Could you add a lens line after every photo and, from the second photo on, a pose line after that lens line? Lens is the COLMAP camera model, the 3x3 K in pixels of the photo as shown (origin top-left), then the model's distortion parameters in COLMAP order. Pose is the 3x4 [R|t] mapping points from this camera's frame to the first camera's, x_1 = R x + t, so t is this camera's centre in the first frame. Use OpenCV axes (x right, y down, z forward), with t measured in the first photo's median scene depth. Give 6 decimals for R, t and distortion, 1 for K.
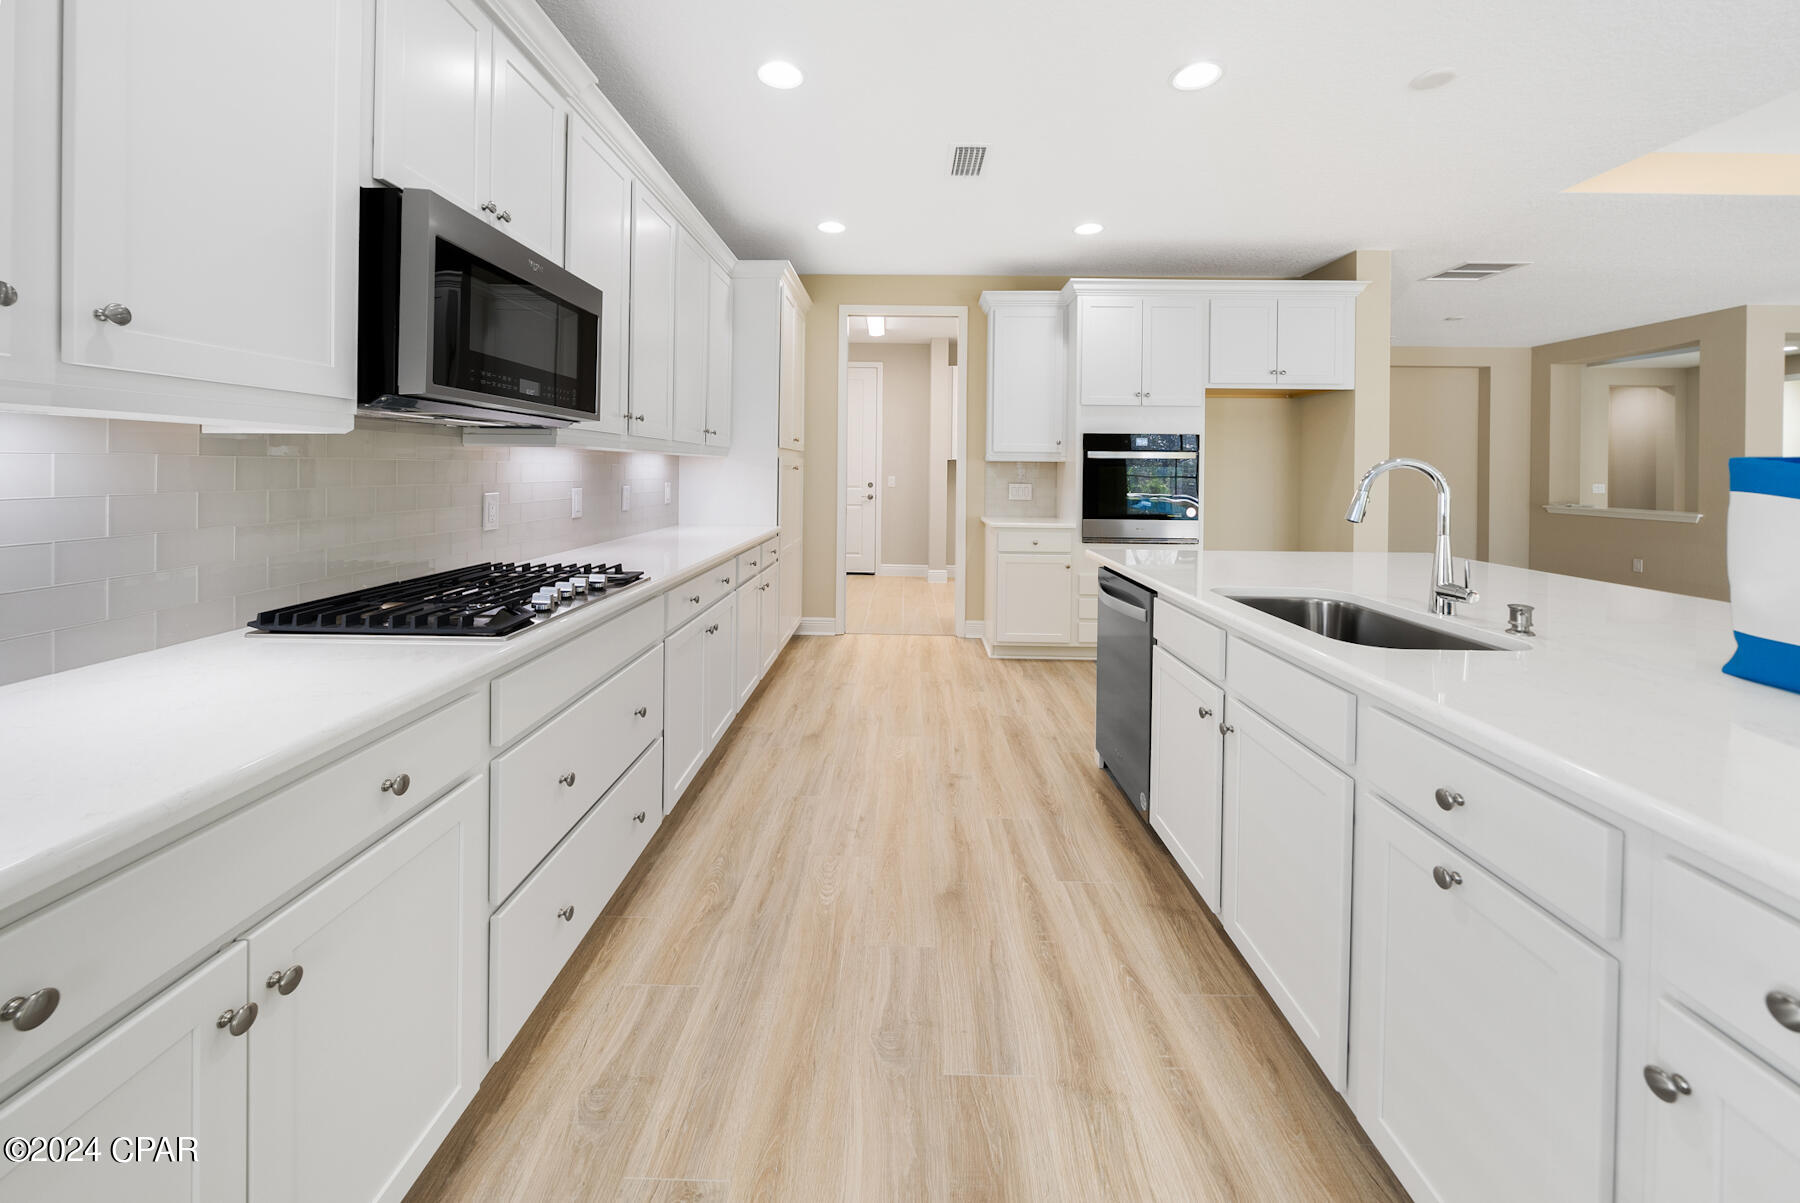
lens RADIAL K [[662.6, 0, 901.4], [0, 662.6, 474.6], [0, 0, 1]] dist [-0.002851, -0.000174]
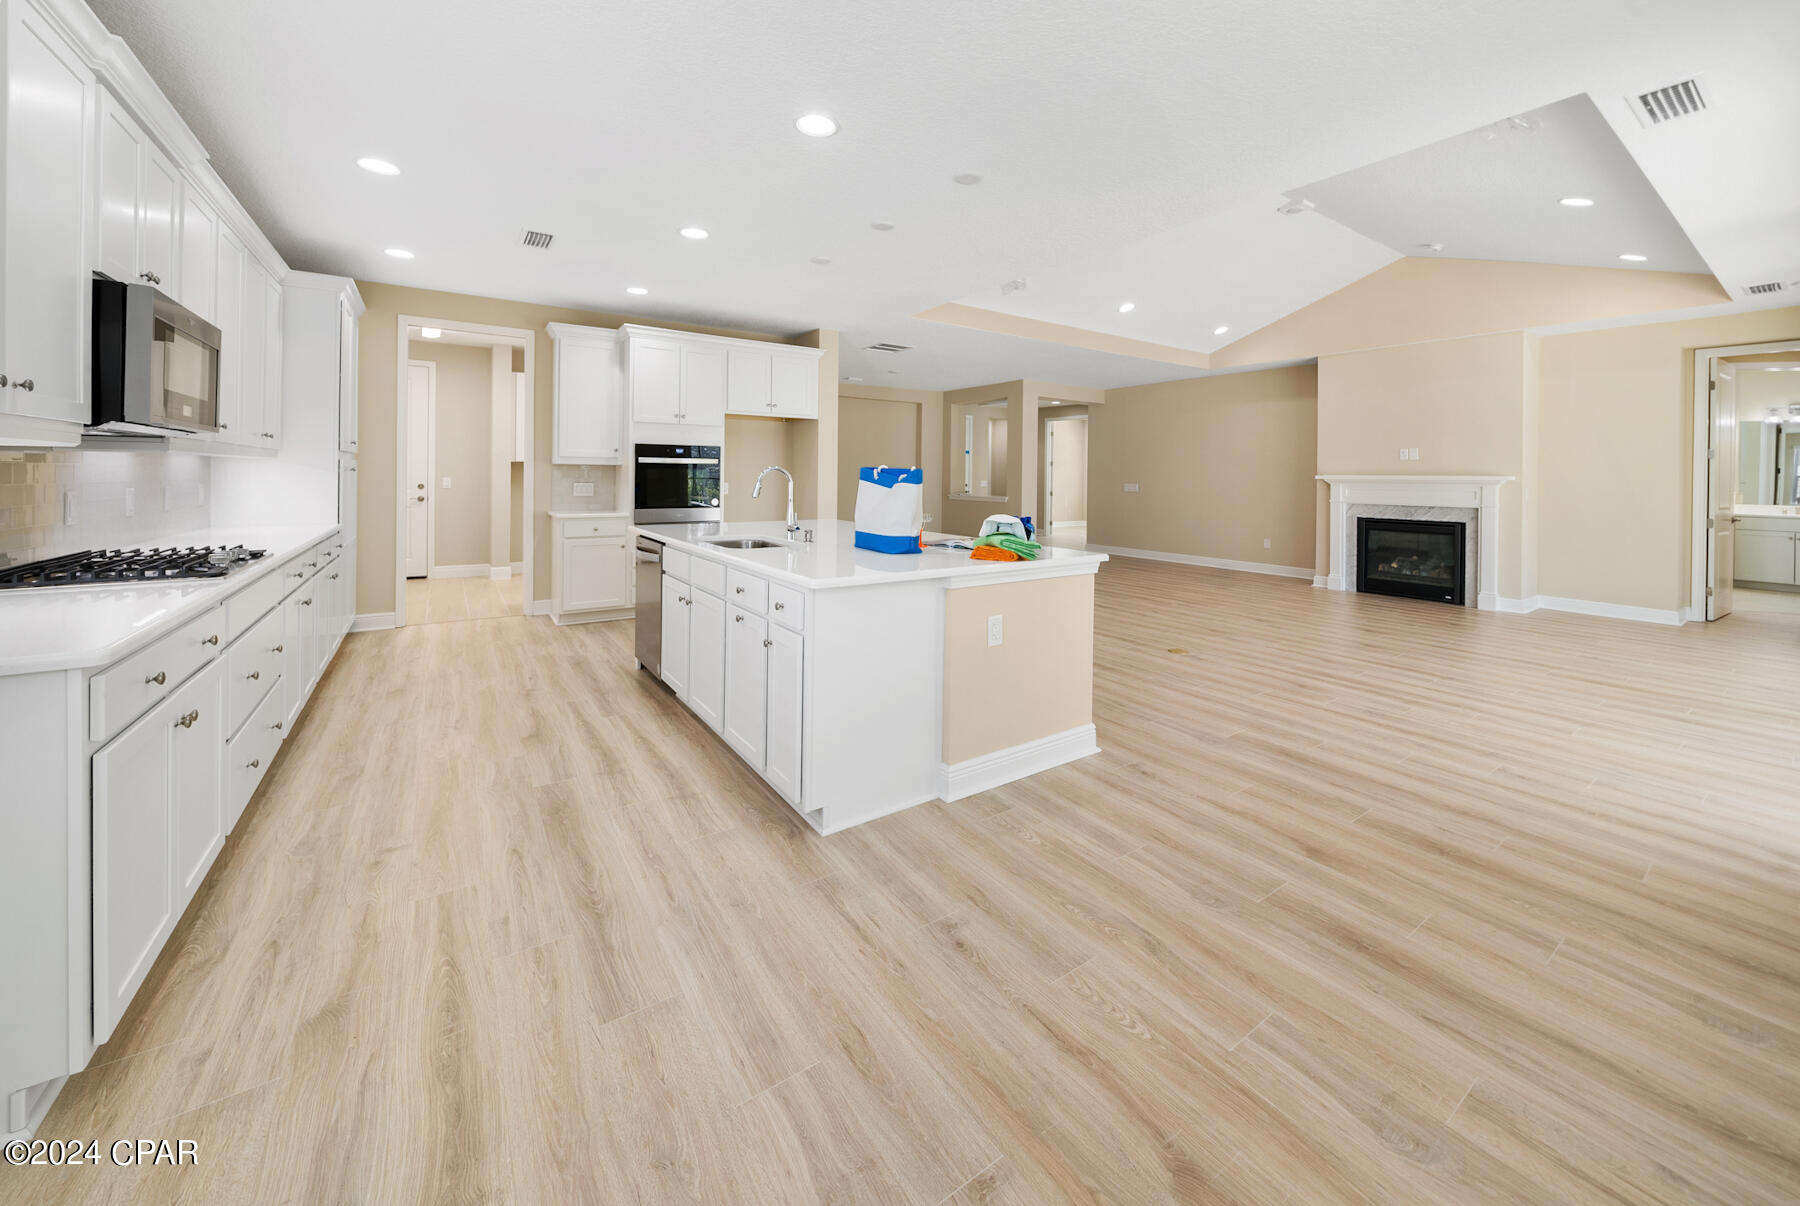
lens RADIAL K [[649.9, 0, 869.1], [0, 649.9, 476.2], [0, 0, 1]] dist [-0.001132, -0.000074]
pose [[0.834434, -0.002880, 0.551100, -0.046213], [0.002663, 0.999996, 0.001193, 0.001759], [-0.551101, 0.000472, 0.834438, -0.322448]]
